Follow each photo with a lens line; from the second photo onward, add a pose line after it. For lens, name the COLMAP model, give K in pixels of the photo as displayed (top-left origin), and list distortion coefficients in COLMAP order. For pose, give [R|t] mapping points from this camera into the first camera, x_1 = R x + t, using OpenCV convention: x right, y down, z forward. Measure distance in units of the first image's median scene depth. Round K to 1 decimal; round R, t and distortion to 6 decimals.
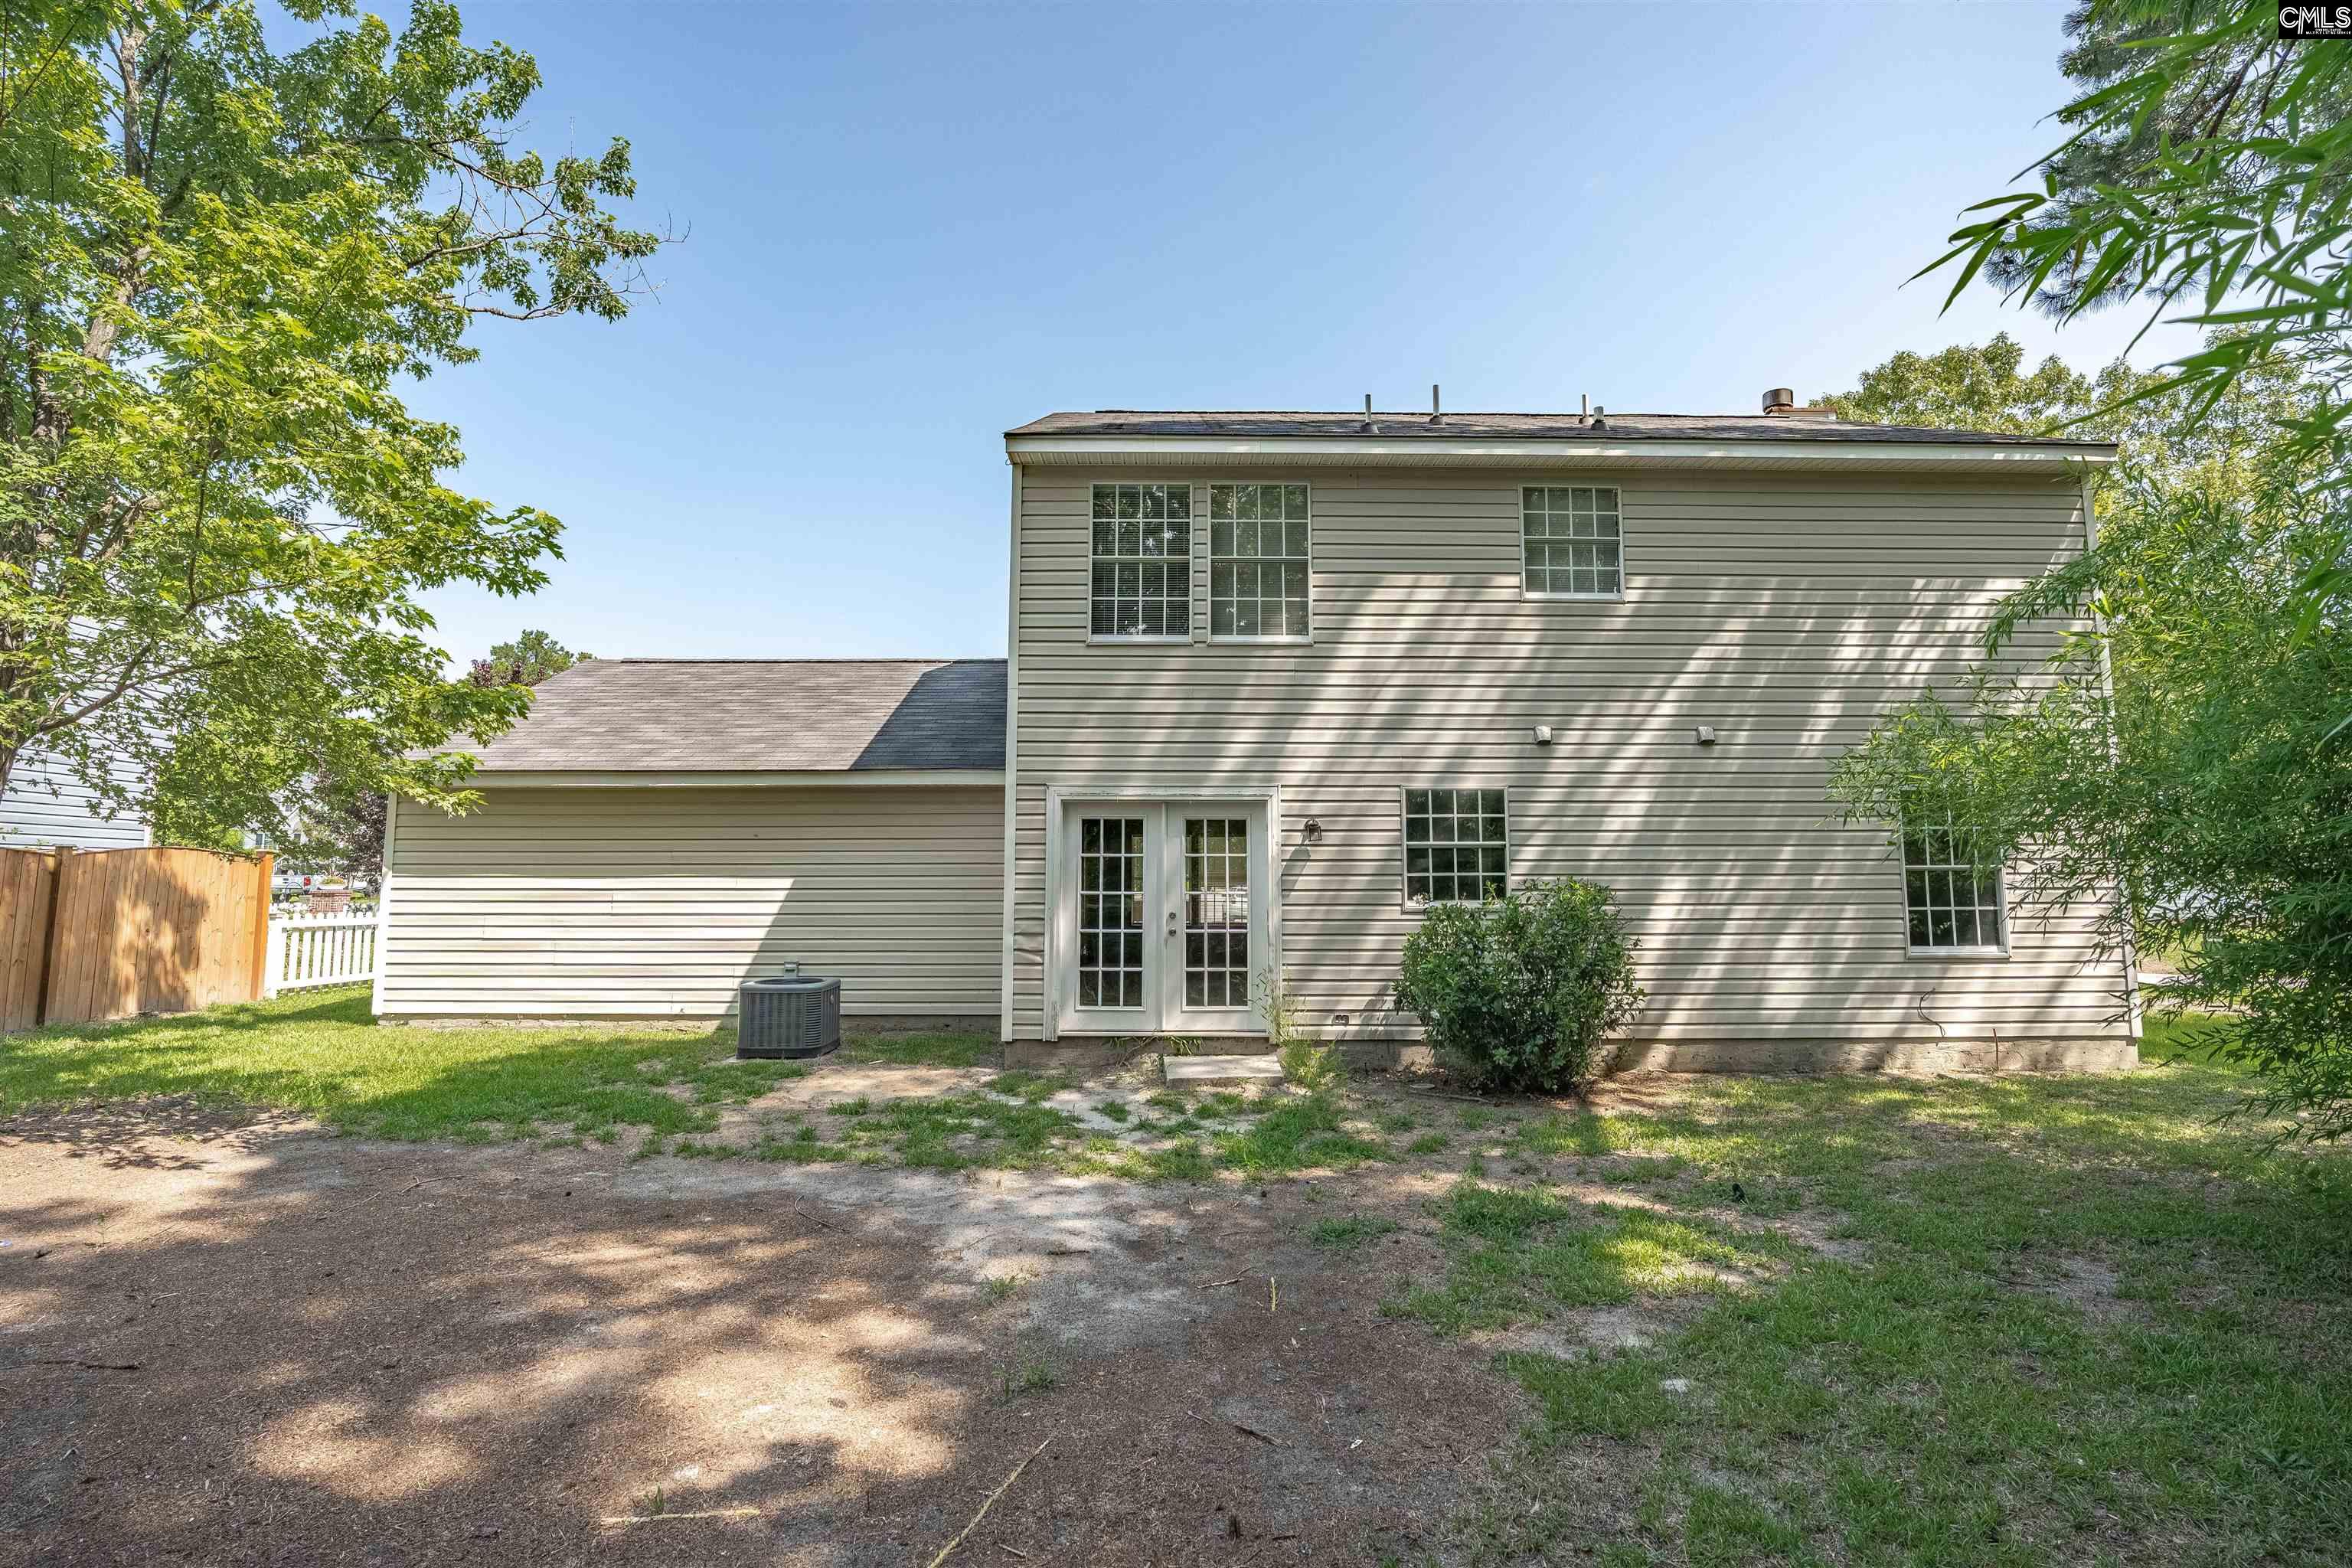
lens RADIAL K [[1091.8, 0, 1178.3], [0, 1091.8, 788.2], [0, 0, 1]] dist [-0.023456, -0.000211]
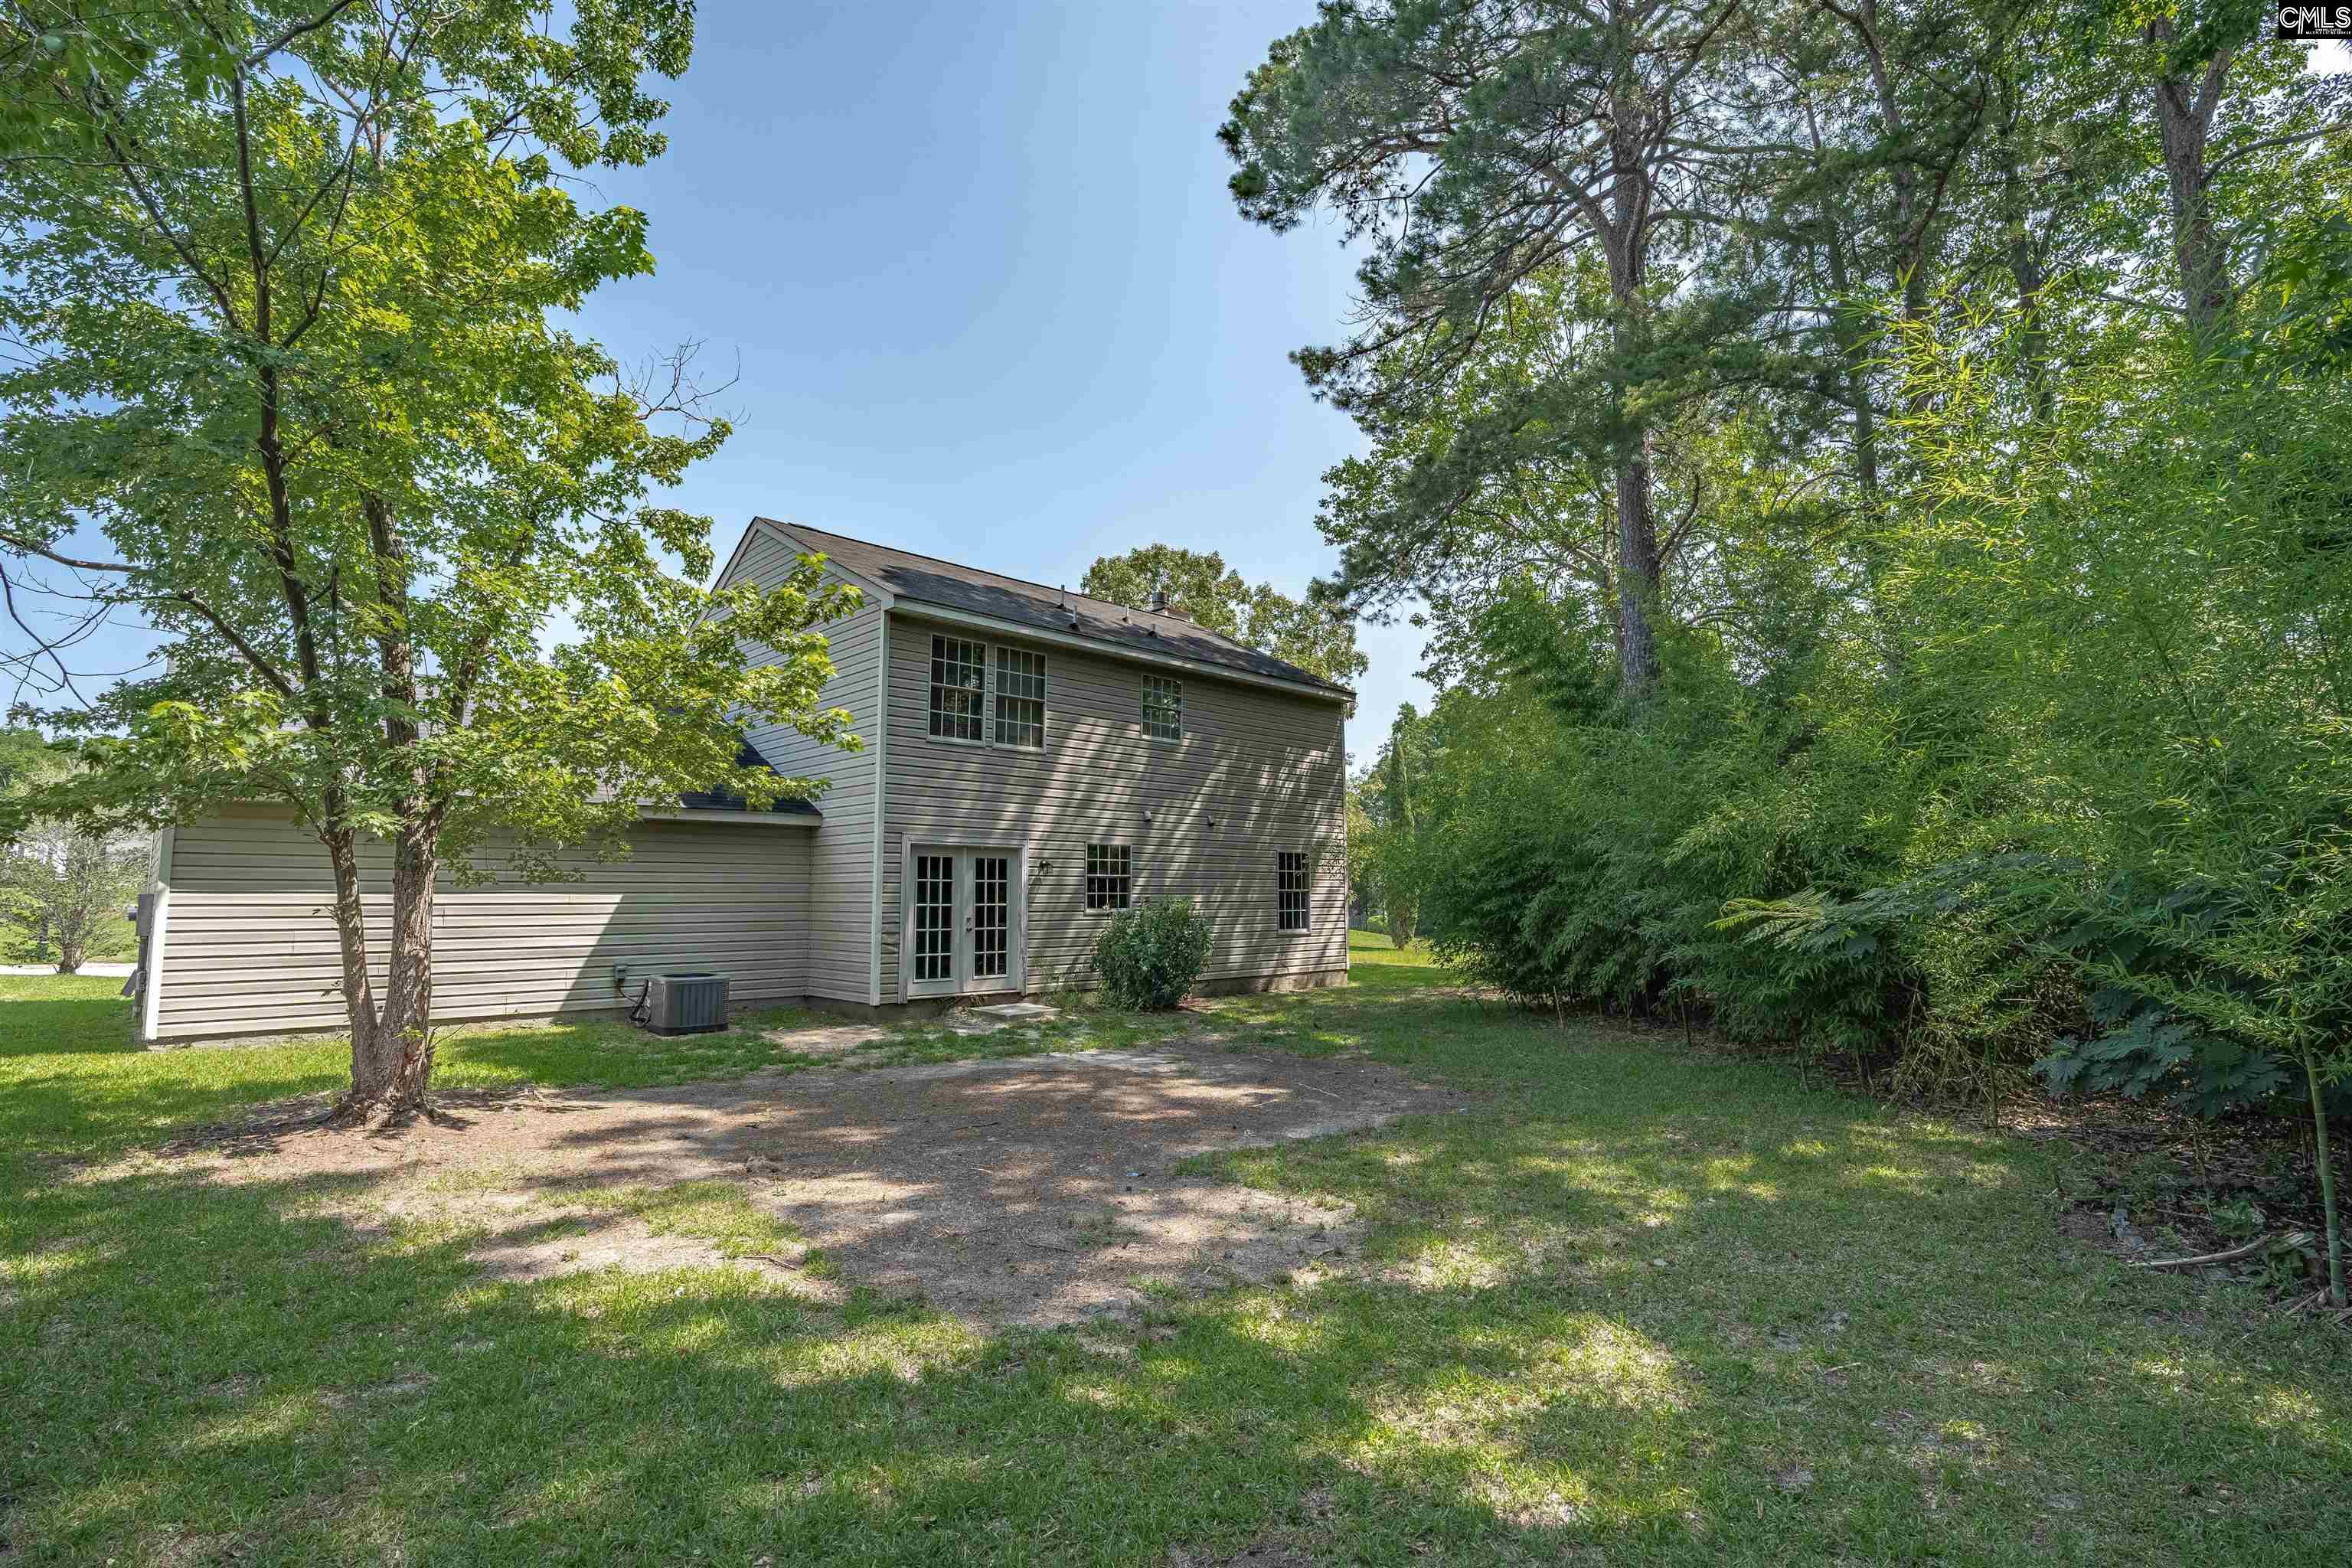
lens RADIAL K [[1091.8, 0, 1173.1], [0, 1091.8, 783.9], [0, 0, 1]] dist [-0.023456, -0.000211]
pose [[0.721124, 0.069092, 0.689352, -0.883312], [-0.063507, 0.997418, -0.033534, -0.043679], [-0.689889, -0.019596, 0.723650, -0.334279]]
